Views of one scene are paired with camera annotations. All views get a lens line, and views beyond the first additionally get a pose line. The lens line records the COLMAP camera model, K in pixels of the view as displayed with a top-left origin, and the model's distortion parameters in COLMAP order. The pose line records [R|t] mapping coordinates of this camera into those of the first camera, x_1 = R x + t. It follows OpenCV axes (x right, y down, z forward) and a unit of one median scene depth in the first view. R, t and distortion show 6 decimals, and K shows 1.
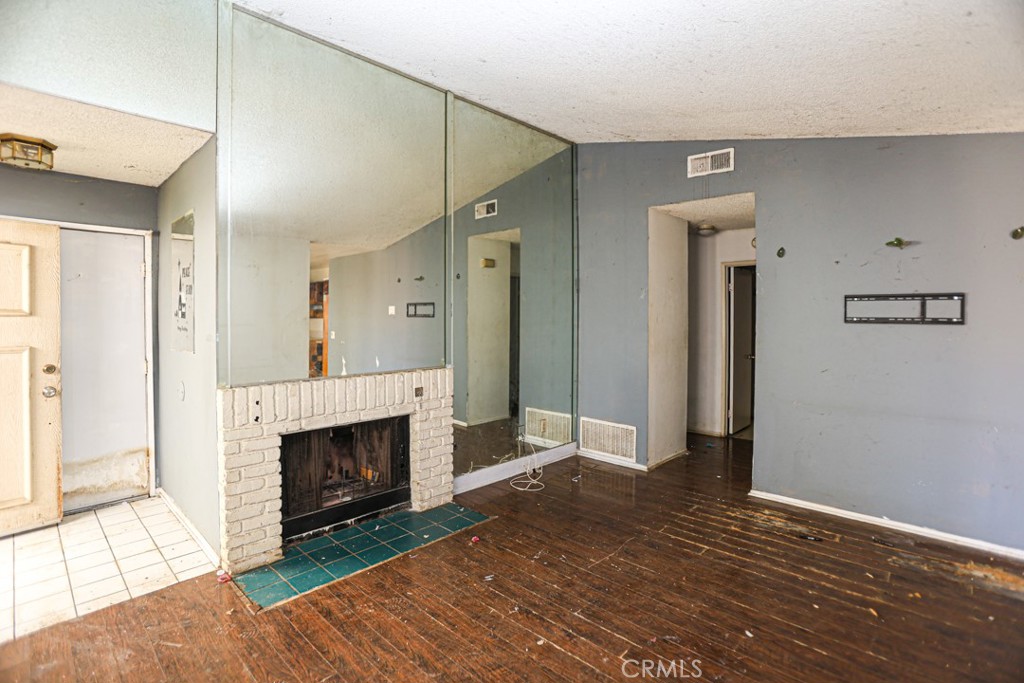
lens RADIAL K [[488.9, 0, 517.0], [0, 488.9, 326.0], [0, 0, 1]] dist [-0.070406, 0.030864]
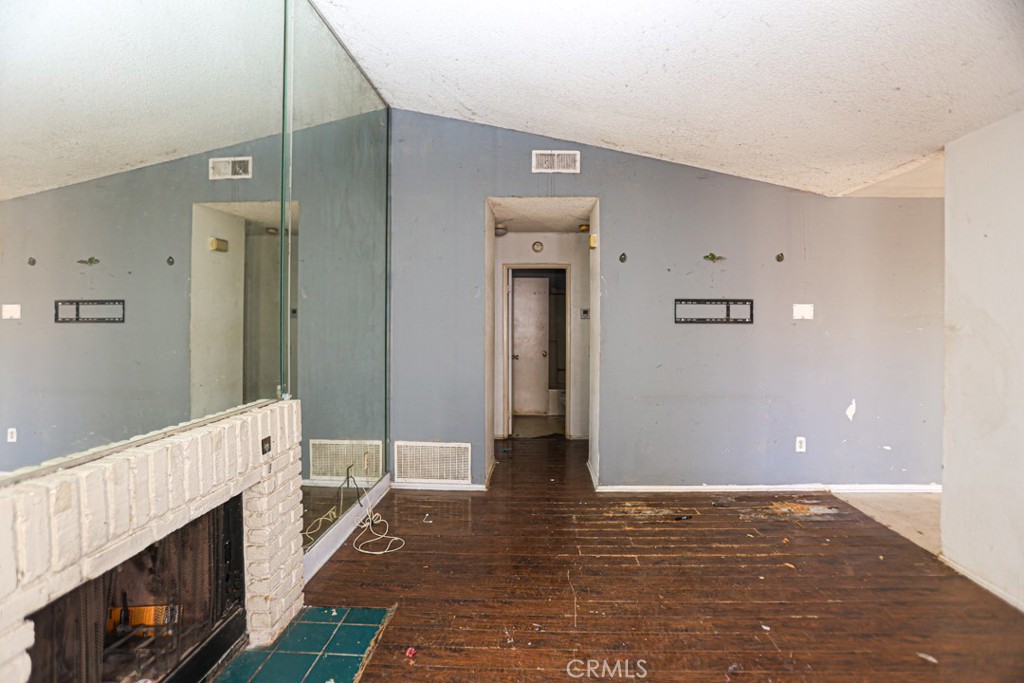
lens RADIAL K [[488.9, 0, 517.0], [0, 488.9, 326.0], [0, 0, 1]] dist [-0.070406, 0.030864]
pose [[0.751991, -0.012015, 0.659064, -0.356168], [0.016644, 0.999861, -0.000763, -0.005157], [-0.658963, 0.011543, 0.752087, 0.356936]]
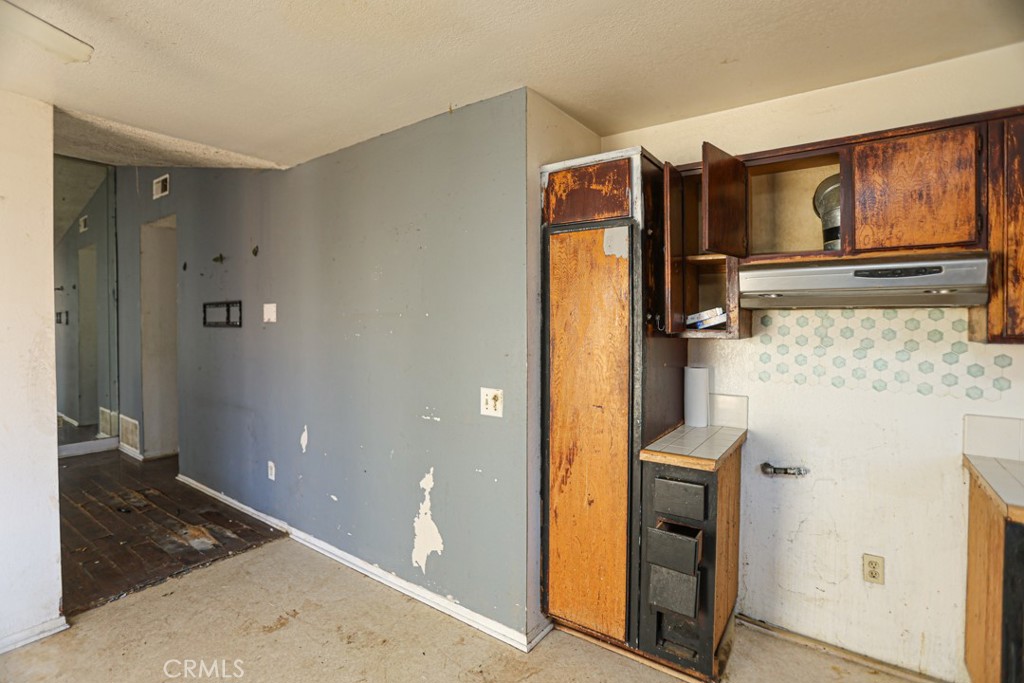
lens RADIAL K [[488.9, 0, 517.0], [0, 488.9, 326.0], [0, 0, 1]] dist [-0.070406, 0.030864]
pose [[0.991478, -0.003386, 0.130233, 1.249532], [0.005834, 0.999813, -0.018419, 0.017289], [-0.130146, 0.019022, 0.991312, -0.248075]]
